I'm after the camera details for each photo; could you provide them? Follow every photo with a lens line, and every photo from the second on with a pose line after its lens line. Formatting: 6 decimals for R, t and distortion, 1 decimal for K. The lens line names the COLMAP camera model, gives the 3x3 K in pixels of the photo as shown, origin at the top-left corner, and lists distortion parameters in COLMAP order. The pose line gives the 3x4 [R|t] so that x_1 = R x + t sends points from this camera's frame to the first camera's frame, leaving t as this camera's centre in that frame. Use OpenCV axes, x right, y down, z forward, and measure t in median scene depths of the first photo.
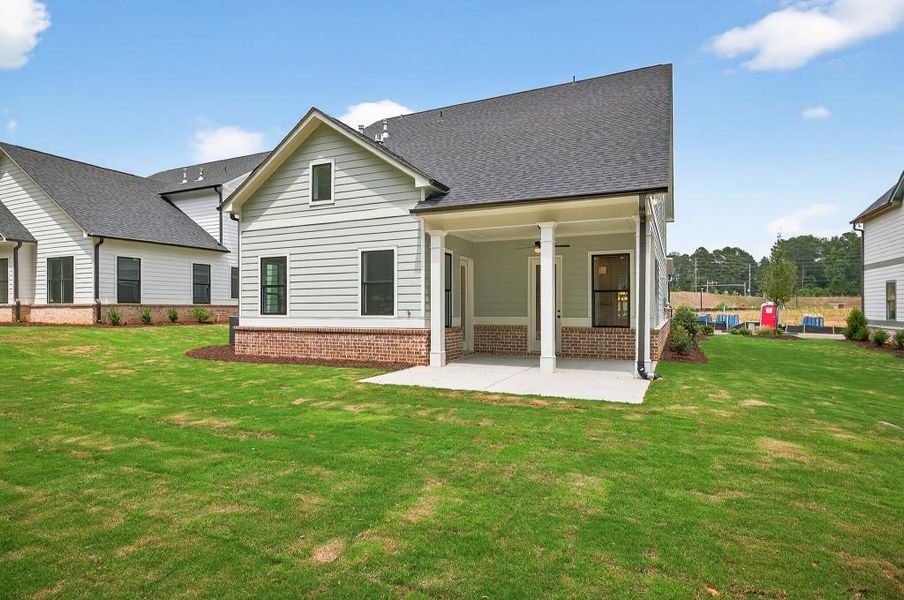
lens RADIAL K [[487.3, 0, 451.3], [0, 487.3, 299.7], [0, 0, 1]] dist [0.003031, 0.001546]
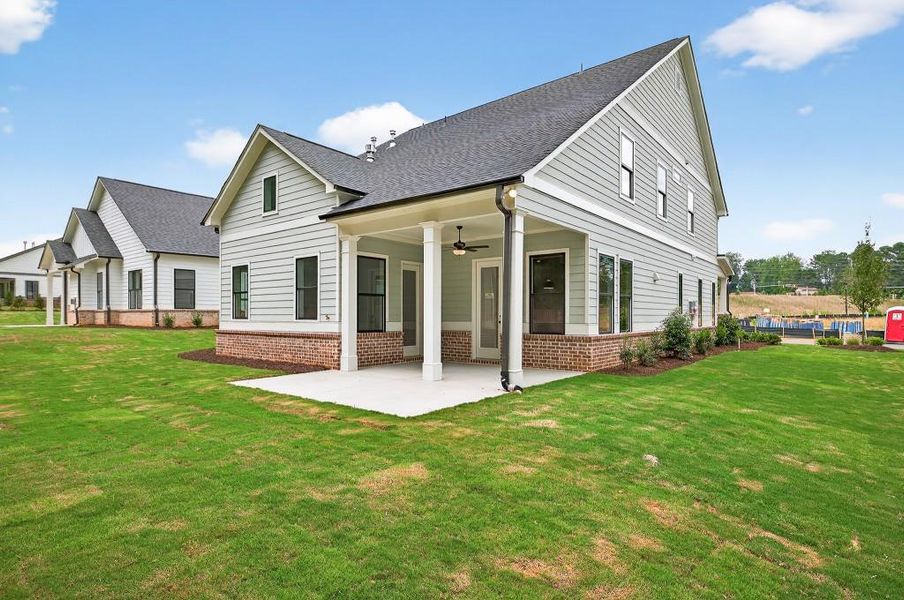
lens RADIAL K [[475.3, 0, 452.5], [0, 475.3, 309.6], [0, 0, 1]] dist [0.006555, 0.000397]
pose [[0.970845, -0.001192, -0.239706, 0.371683], [0.003157, 0.999964, 0.007817, 0.003422], [0.239688, -0.008345, 0.970814, 0.088216]]
